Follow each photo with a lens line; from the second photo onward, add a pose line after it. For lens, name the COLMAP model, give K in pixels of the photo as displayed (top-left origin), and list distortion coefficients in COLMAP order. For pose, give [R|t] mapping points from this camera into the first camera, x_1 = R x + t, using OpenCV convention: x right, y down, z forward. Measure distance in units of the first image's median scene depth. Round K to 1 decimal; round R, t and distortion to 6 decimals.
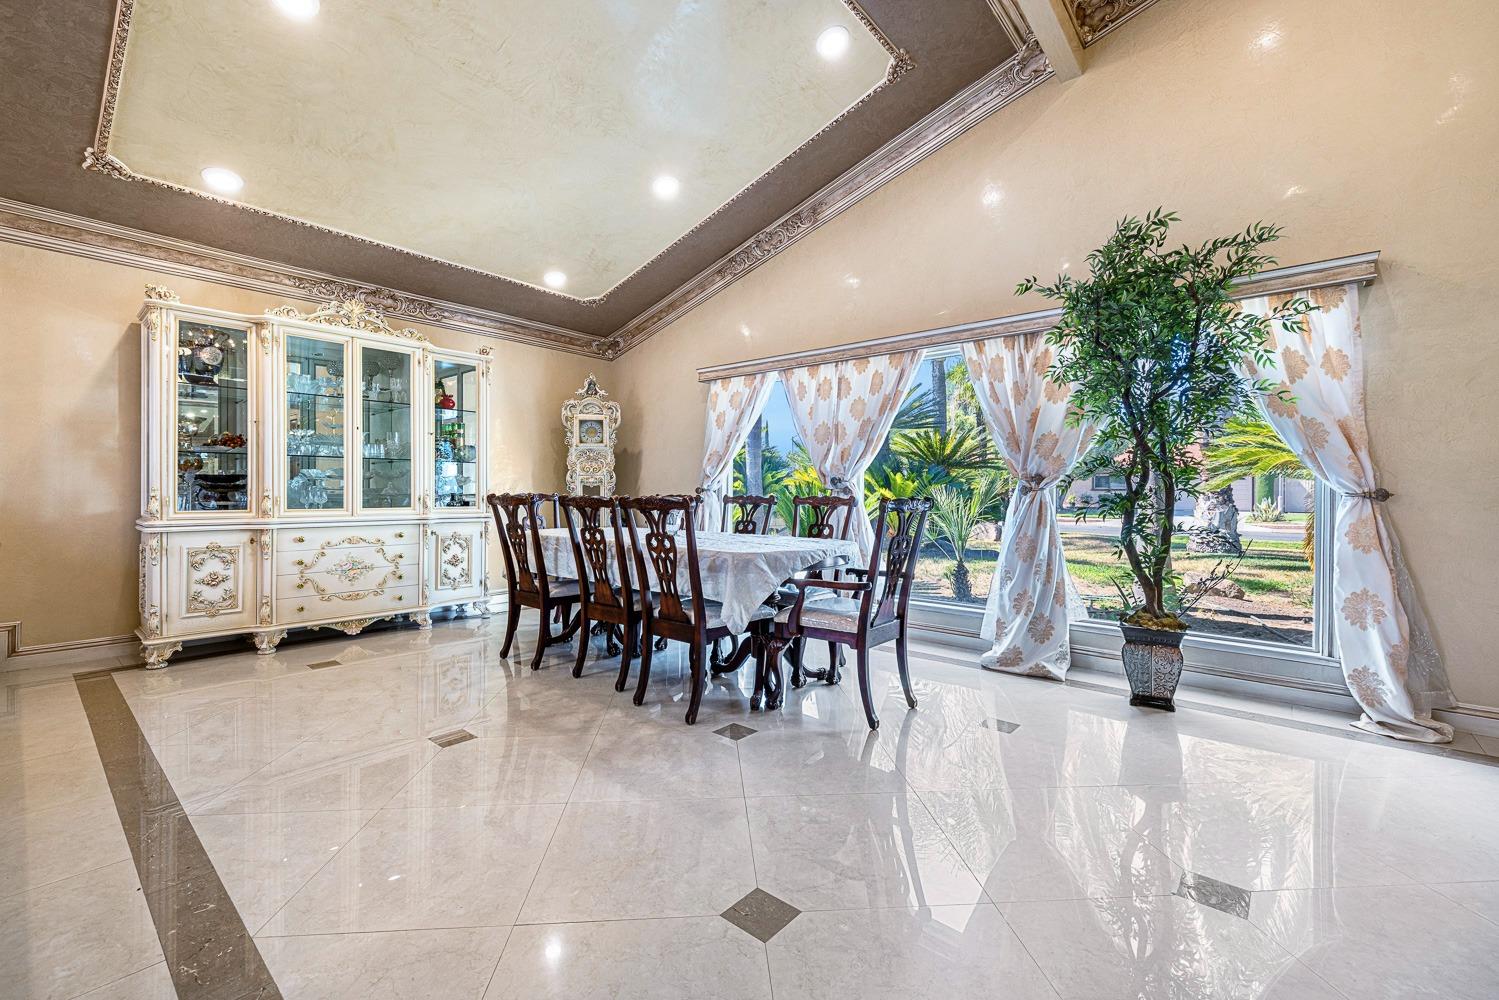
lens RADIAL K [[623.7, 0, 748.7], [0, 623.7, 494.2], [0, 0, 1]] dist [0.000601, 0.000009]
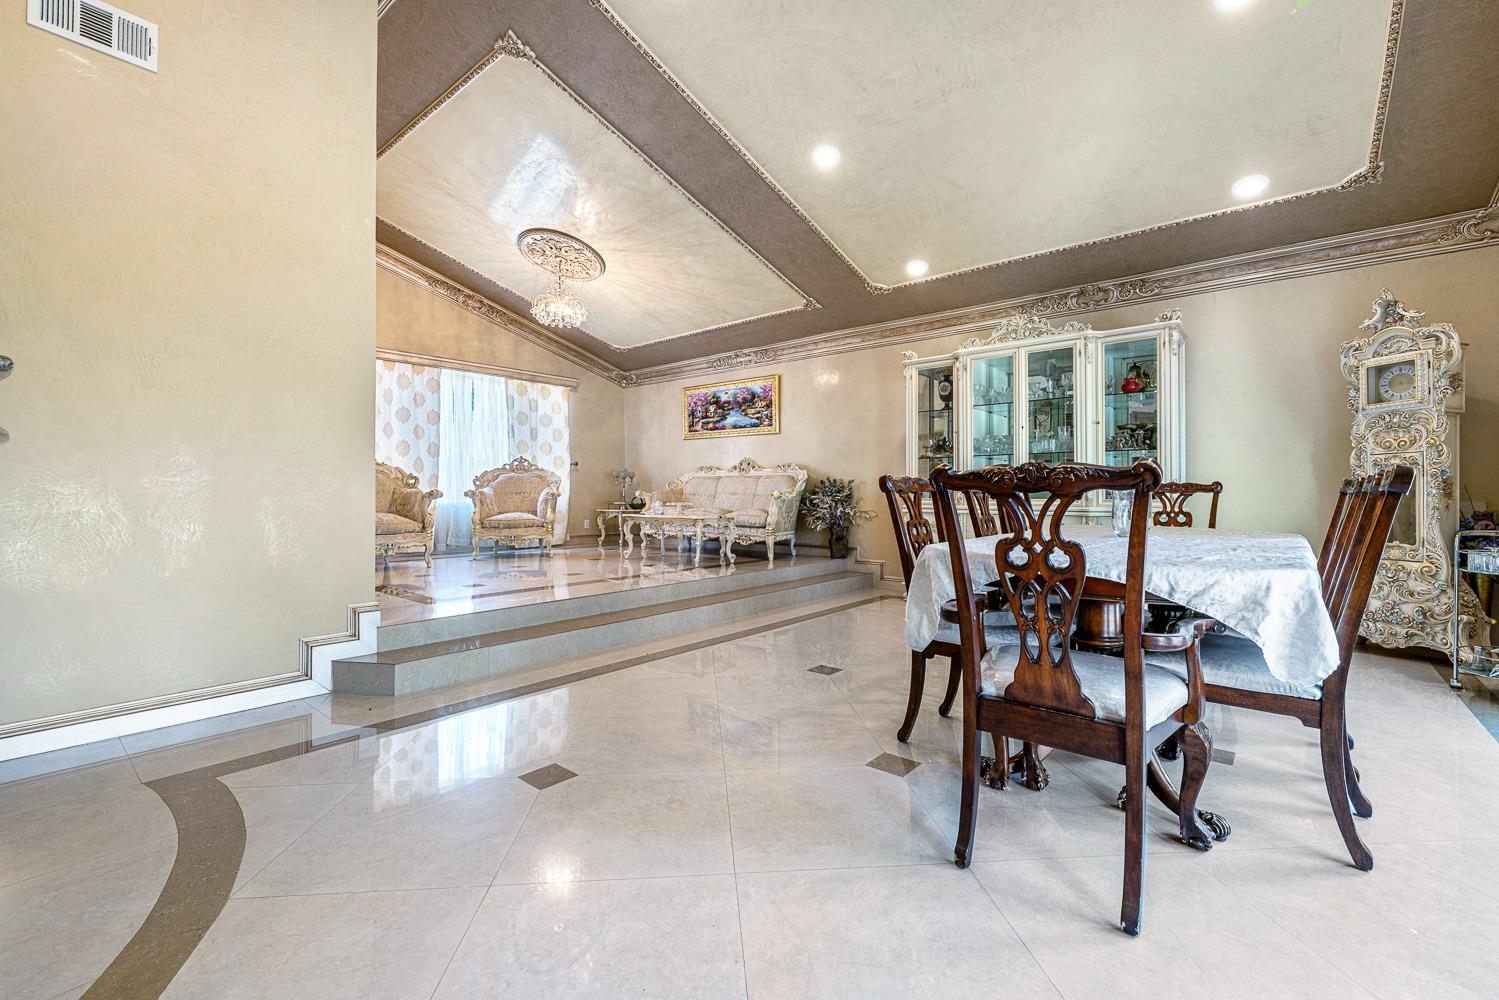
lens RADIAL K [[623.7, 0, 748.7], [0, 623.7, 494.2], [0, 0, 1]] dist [0.000601, 0.000009]
pose [[0.015611, -0.002638, -0.999875, 0.464033], [-0.004511, 0.999986, -0.002708, 0.018687], [0.999868, 0.004553, 0.015598, 0.469237]]
